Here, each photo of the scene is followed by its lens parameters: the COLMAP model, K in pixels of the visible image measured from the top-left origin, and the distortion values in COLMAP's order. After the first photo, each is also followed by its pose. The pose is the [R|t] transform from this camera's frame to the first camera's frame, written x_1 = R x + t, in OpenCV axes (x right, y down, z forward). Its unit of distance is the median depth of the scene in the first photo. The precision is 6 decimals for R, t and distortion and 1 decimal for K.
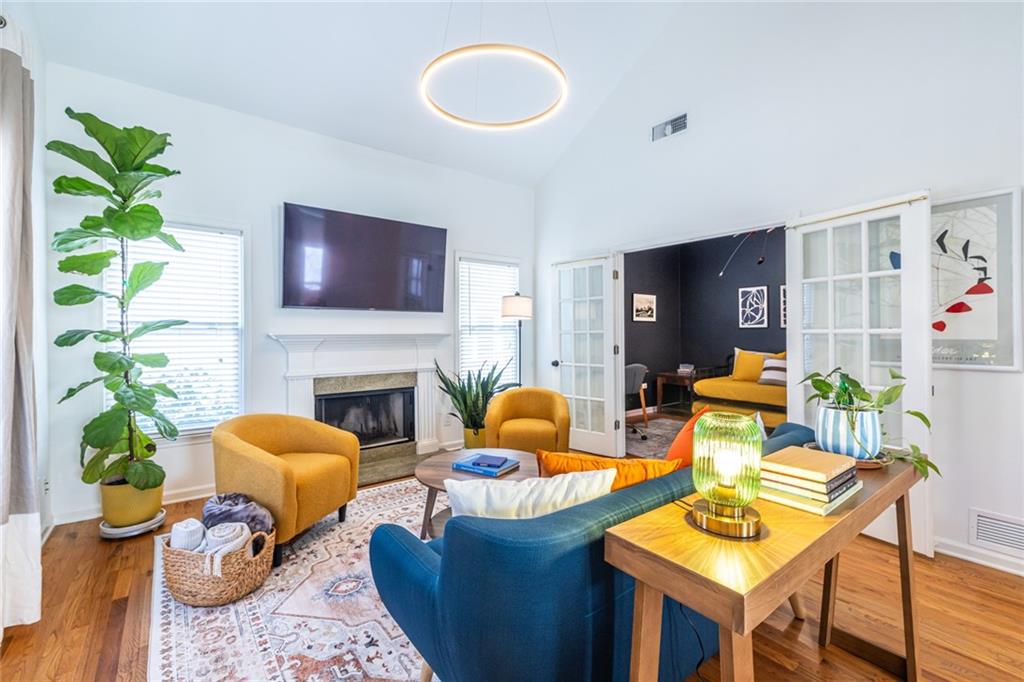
lens RADIAL K [[435.5, 0, 517.5], [0, 435.5, 326.0], [0, 0, 1]] dist [0.001995, 0.000255]
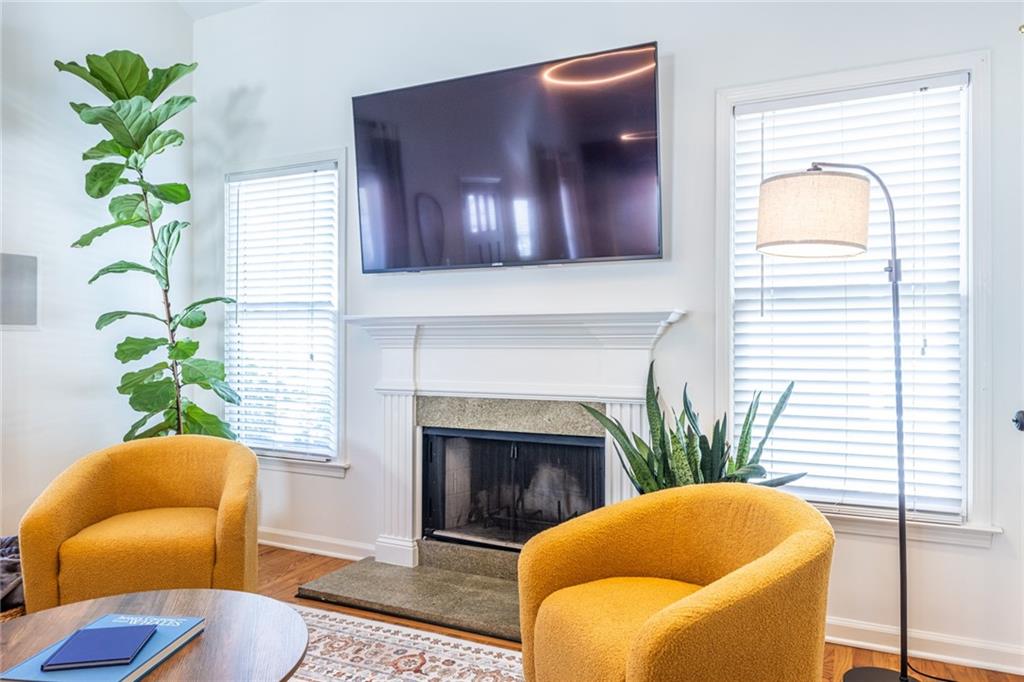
lens RADIAL K [[690.9, 0, 512.3], [0, 690.9, 338.9], [0, 0, 1]] dist [-0.003939, -0.001135]
pose [[0.442649, -0.005281, -0.896679, 0.384021], [0.008908, 0.999959, -0.001491, 0.048888], [0.896651, -0.007328, 0.442678, 0.713196]]
